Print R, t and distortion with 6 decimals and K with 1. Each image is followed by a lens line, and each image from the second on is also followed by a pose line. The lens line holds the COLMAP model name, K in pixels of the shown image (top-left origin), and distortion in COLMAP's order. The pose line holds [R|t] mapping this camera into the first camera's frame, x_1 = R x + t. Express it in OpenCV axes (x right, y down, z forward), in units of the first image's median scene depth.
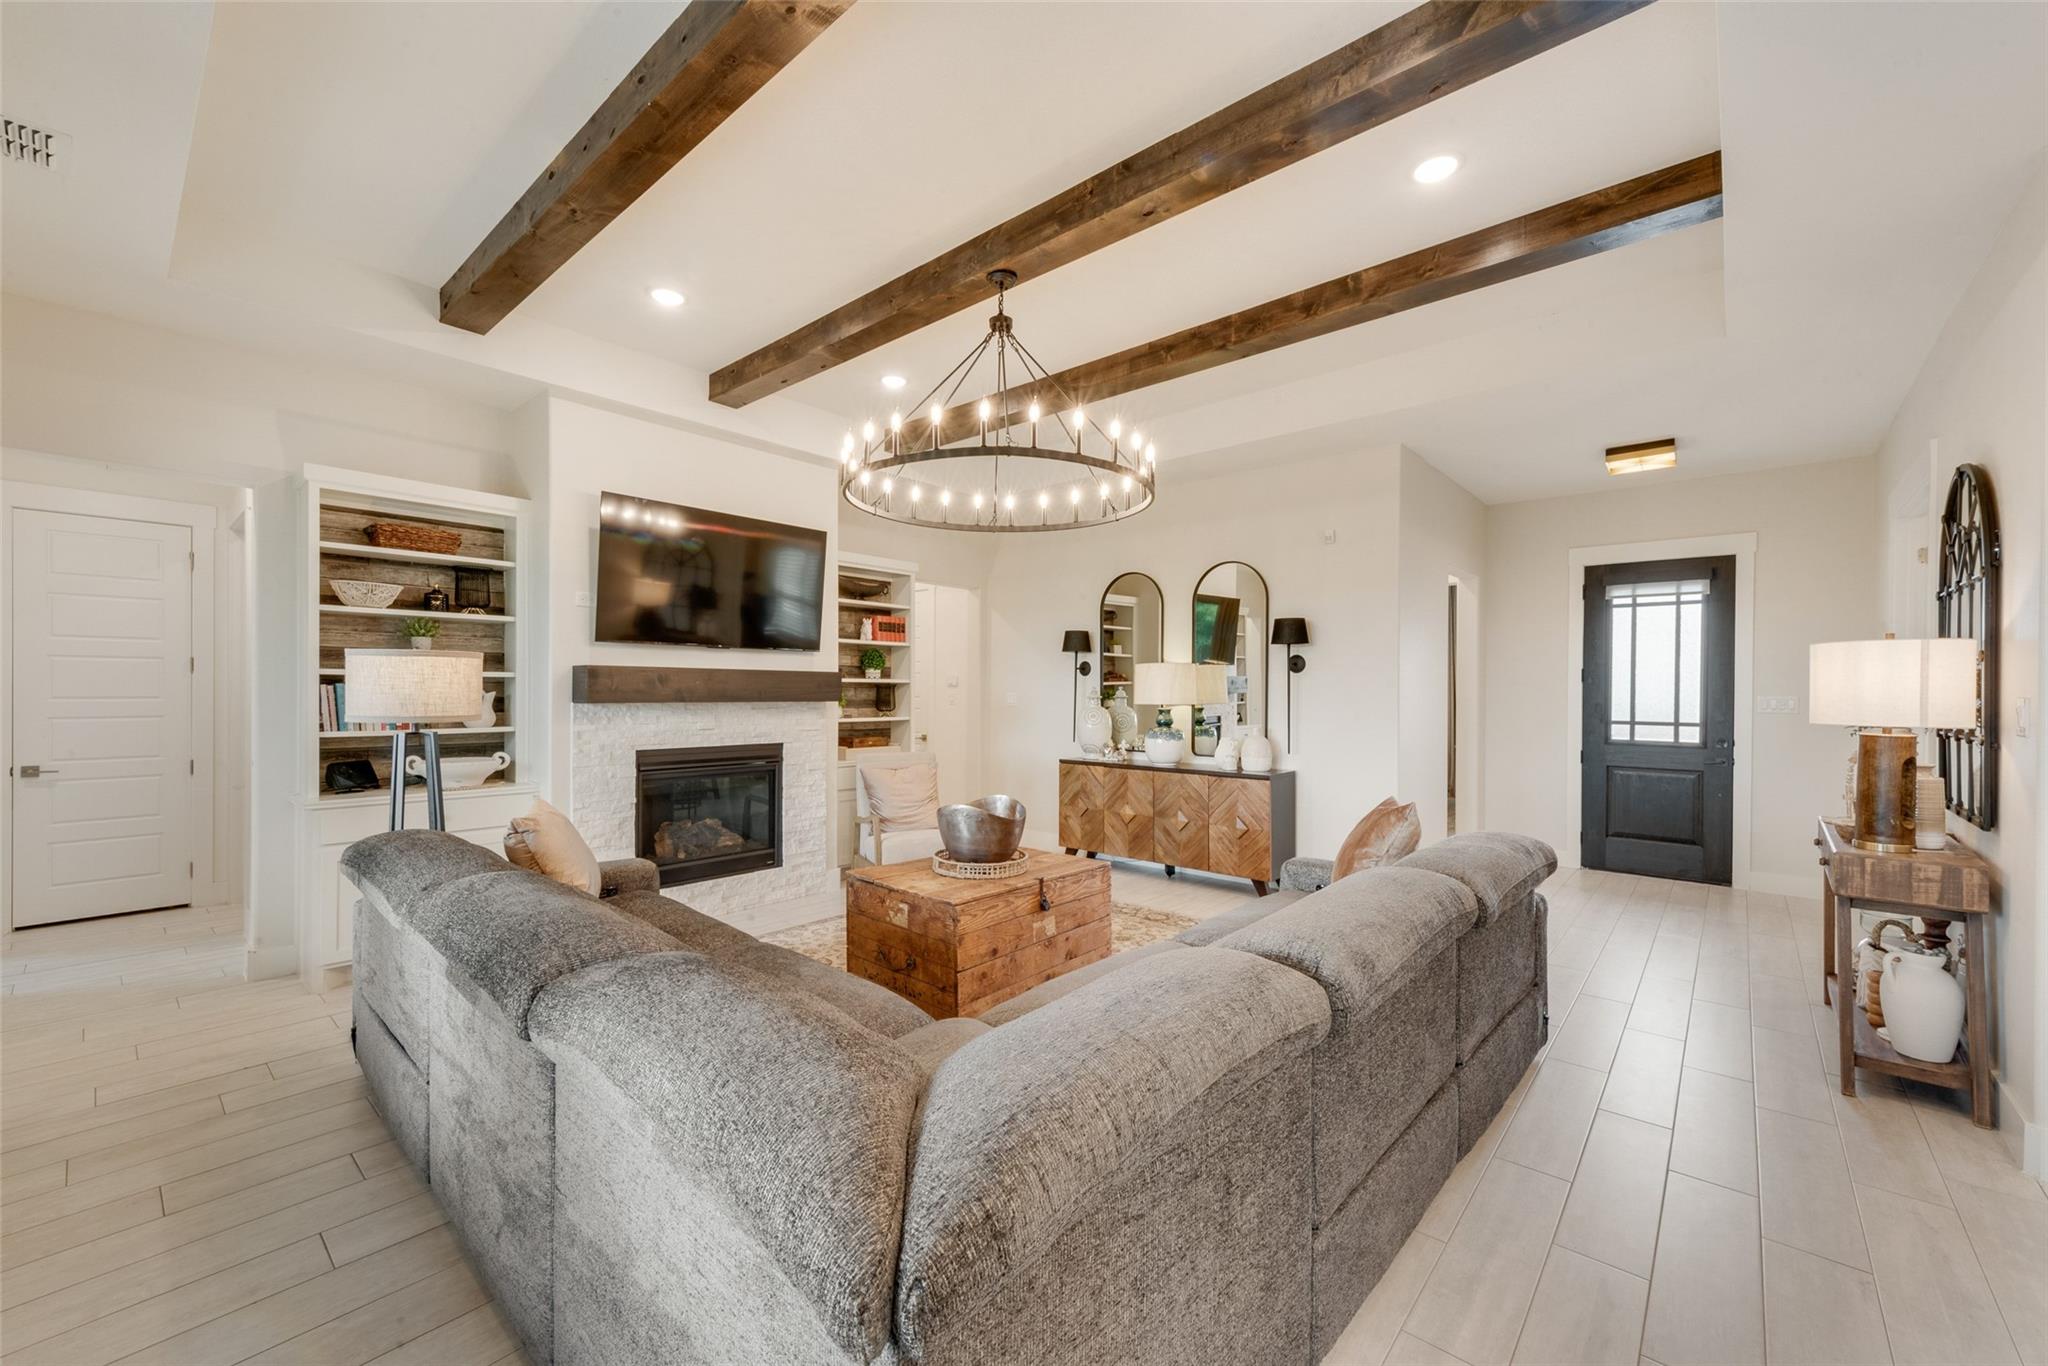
lens RADIAL K [[804.8, 0, 1026.8], [0, 804.8, 695.1], [0, 0, 1]] dist [0.014049, -0.002322]
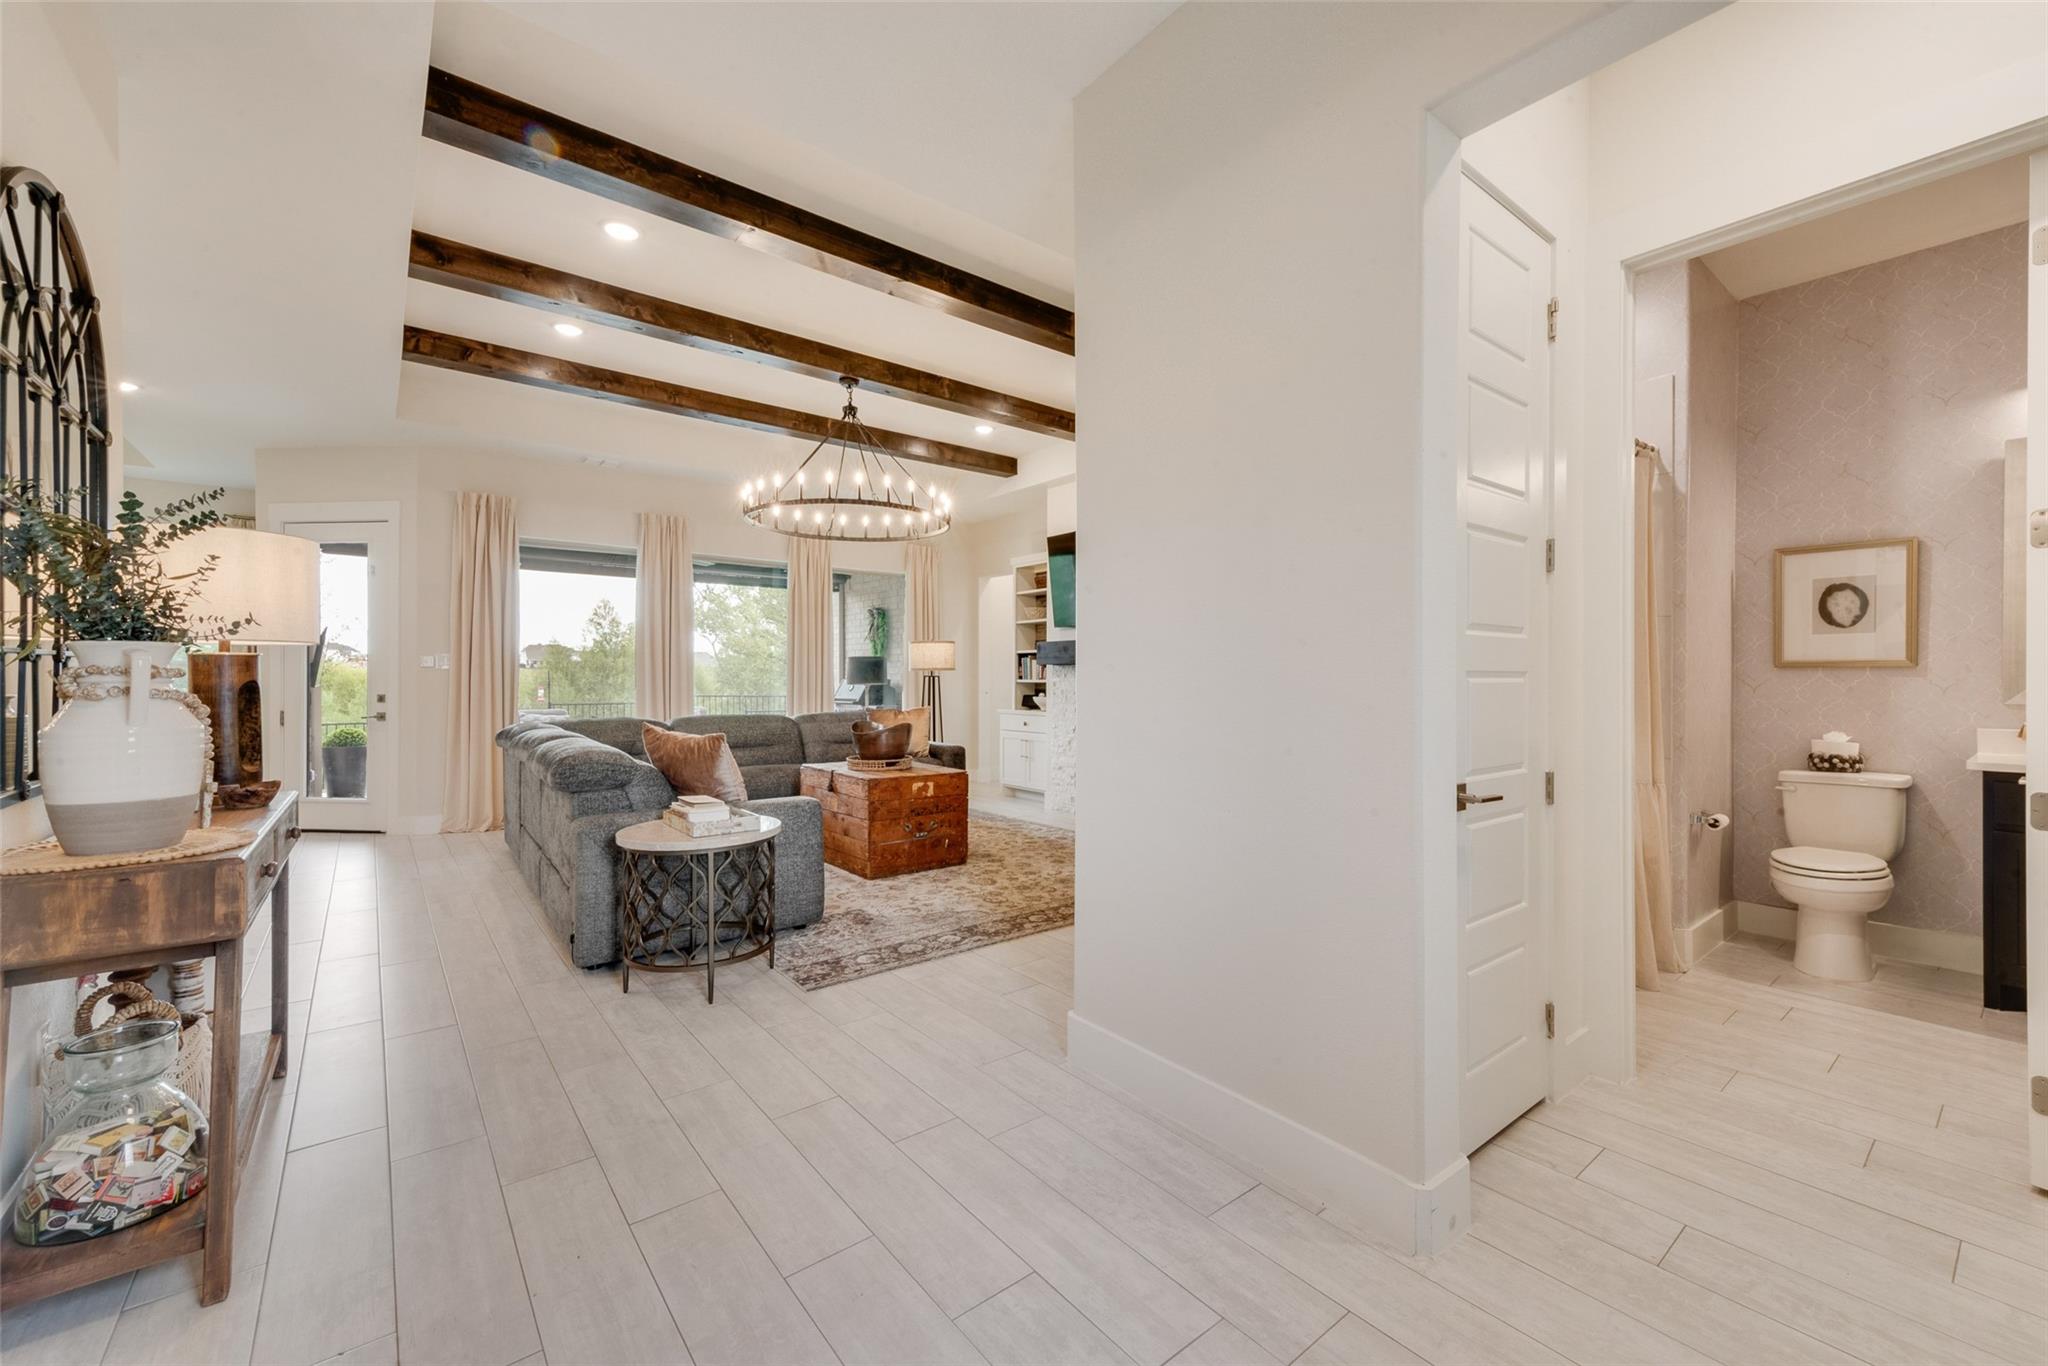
lens RADIAL K [[816.8, 0, 1040.7], [0, 816.8, 679.6], [0, 0, 1]] dist [0.008040, -0.000482]
pose [[-0.166111, -0.004370, -0.986097, 0.815370], [-0.006263, 0.999975, -0.003377, 0.033541], [0.986087, 0.005615, -0.166134, 0.909366]]
